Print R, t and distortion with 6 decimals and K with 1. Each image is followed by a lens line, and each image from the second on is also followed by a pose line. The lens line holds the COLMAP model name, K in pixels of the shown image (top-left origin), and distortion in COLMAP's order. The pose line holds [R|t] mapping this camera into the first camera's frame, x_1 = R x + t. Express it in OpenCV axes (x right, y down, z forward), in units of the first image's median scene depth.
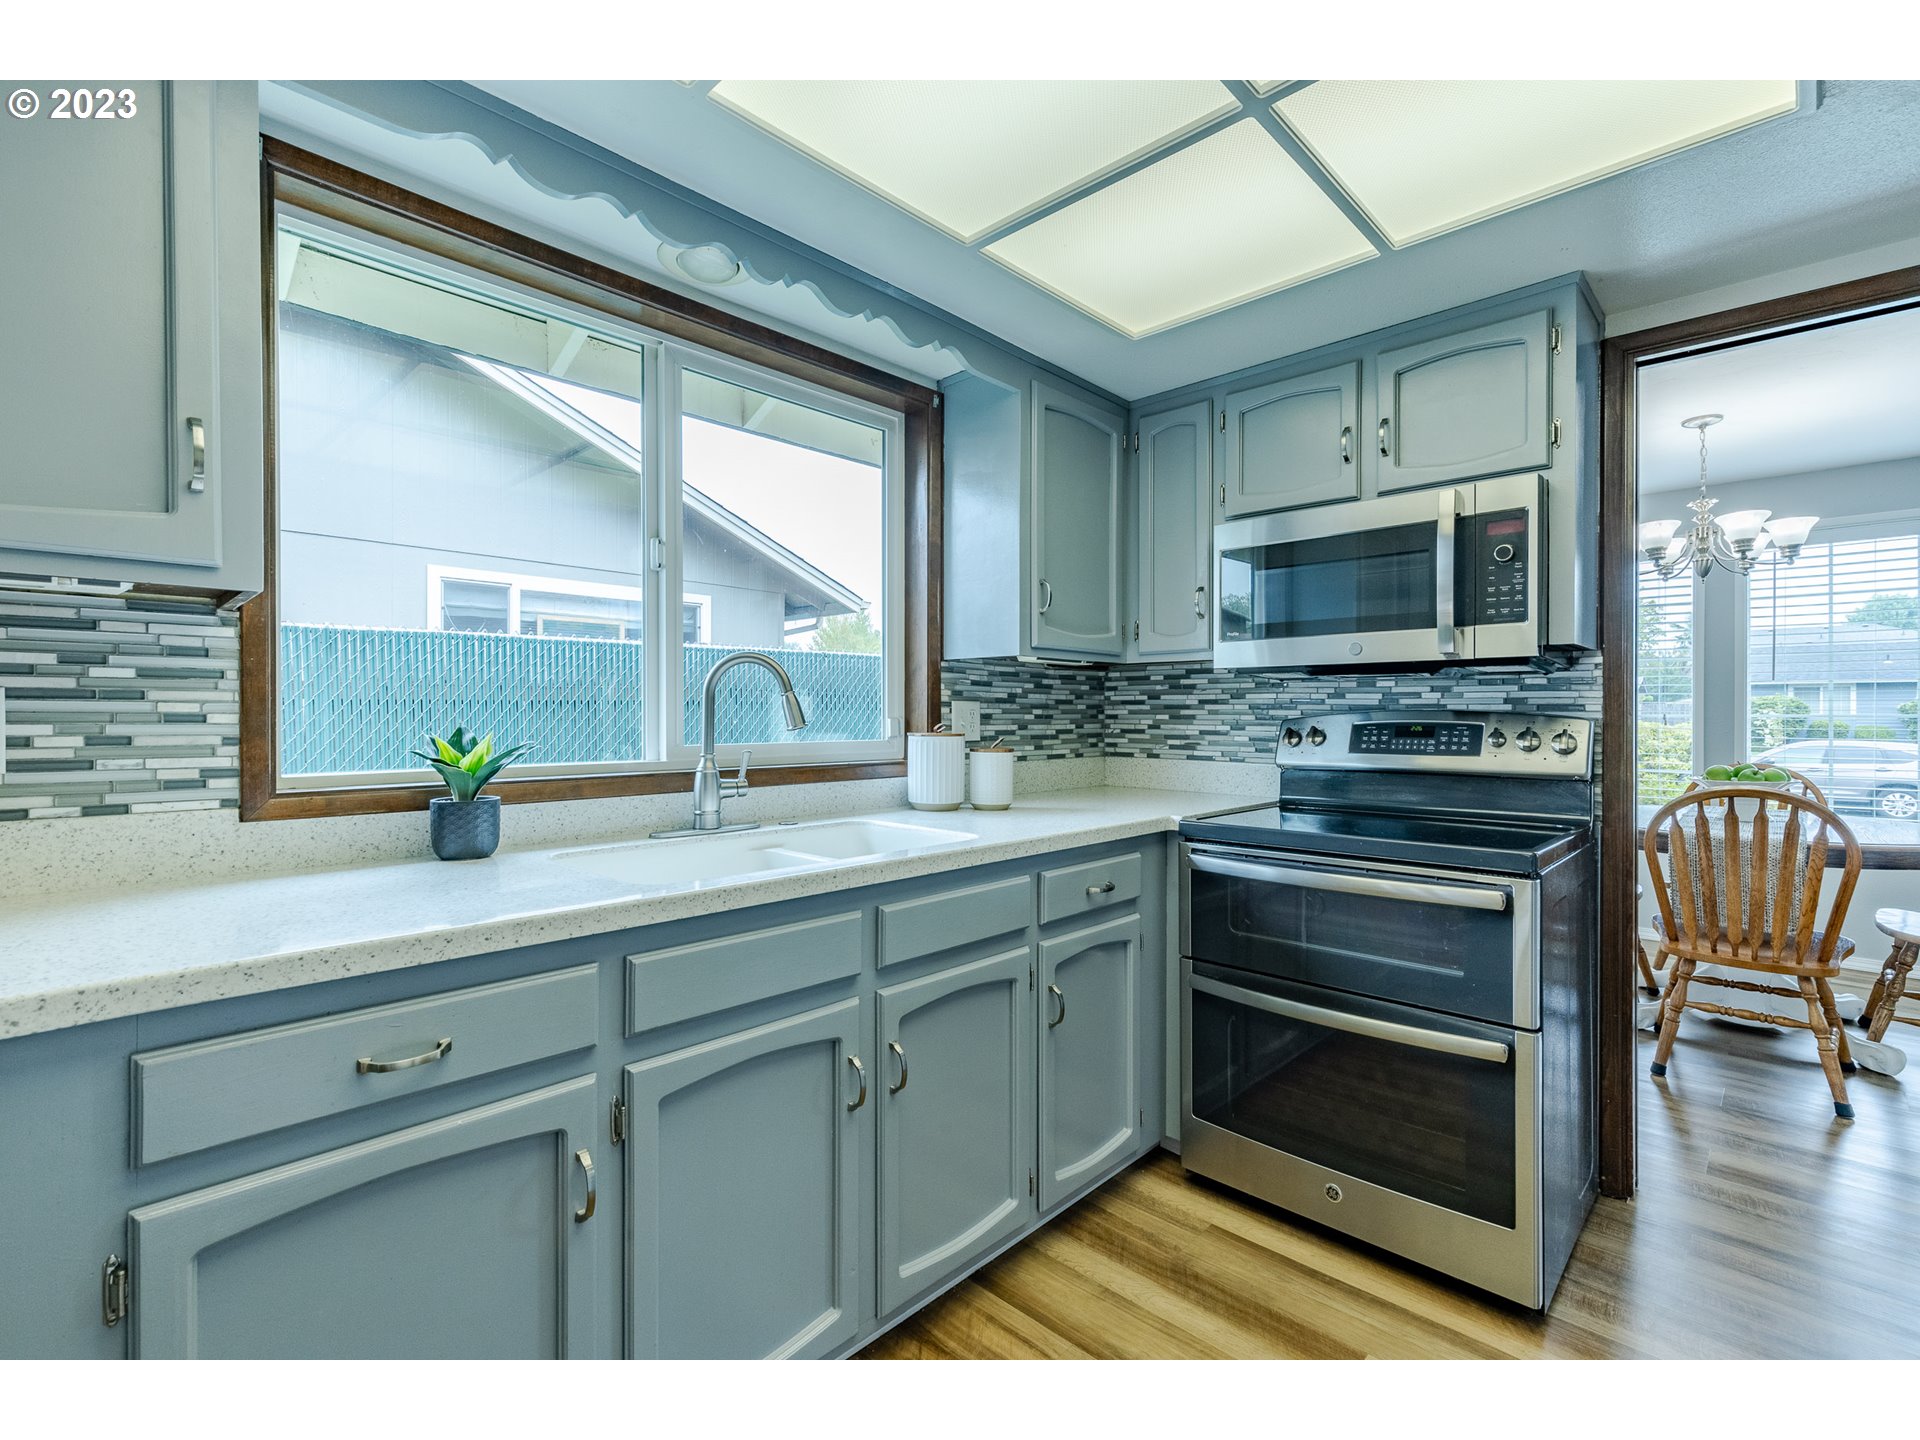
lens RADIAL K [[877.0, 0, 978.0], [0, 877.0, 701.0], [0, 0, 1]] dist [0.007941, -0.000601]
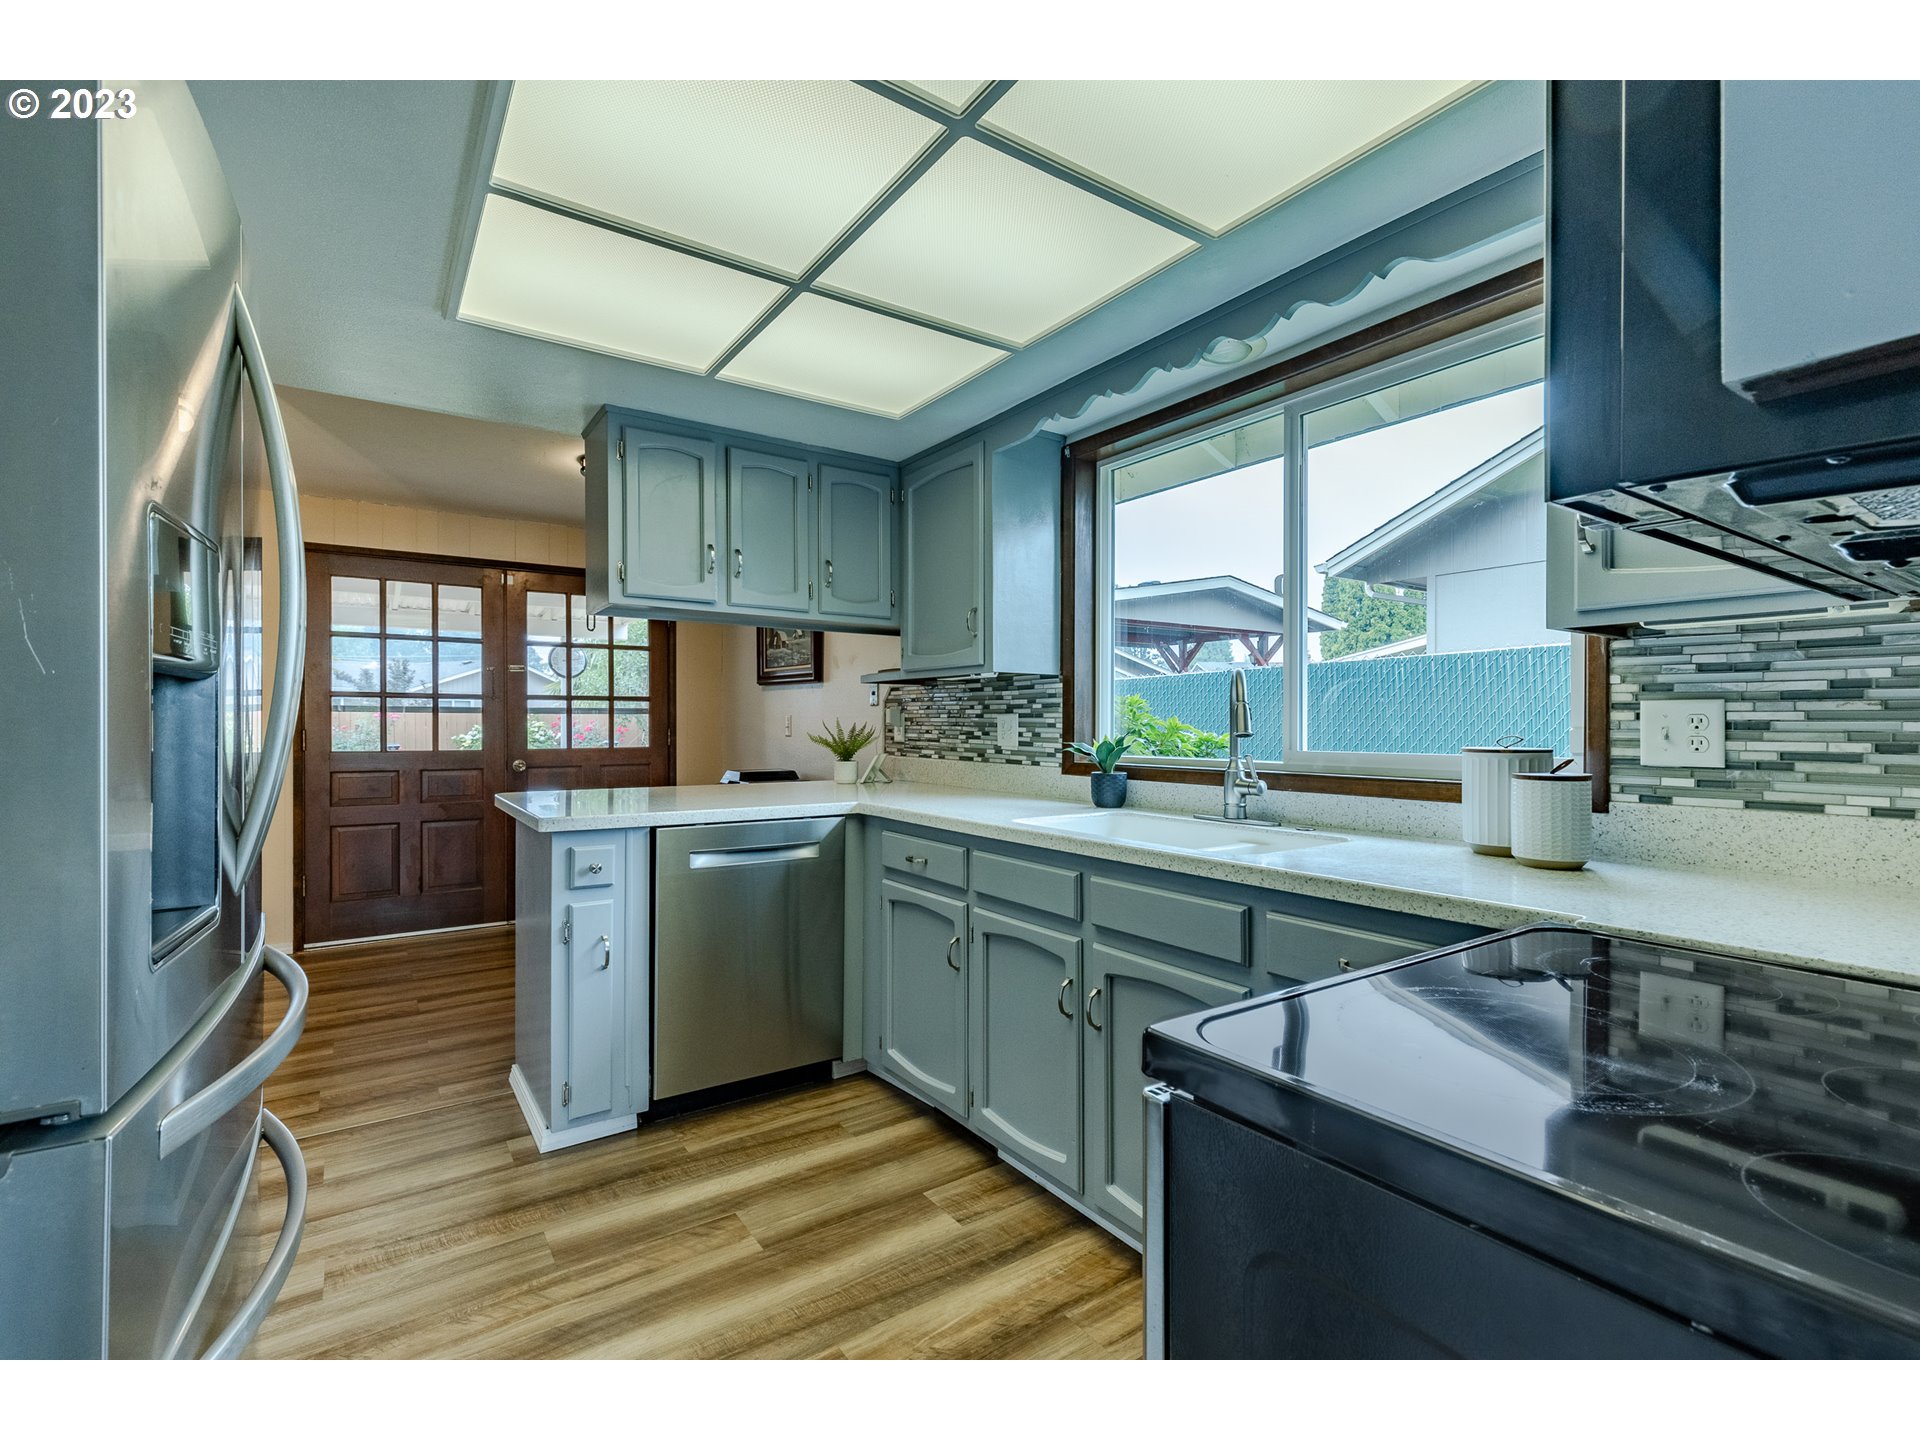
lens RADIAL K [[877.0, 0, 978.0], [0, 877.0, 701.0], [0, 0, 1]] dist [0.007941, -0.000601]
pose [[-0.207046, -0.021806, -0.978088, 0.958979], [0.021104, 0.999419, -0.026749, 0.009712], [0.978104, -0.026180, -0.206466, 0.925906]]
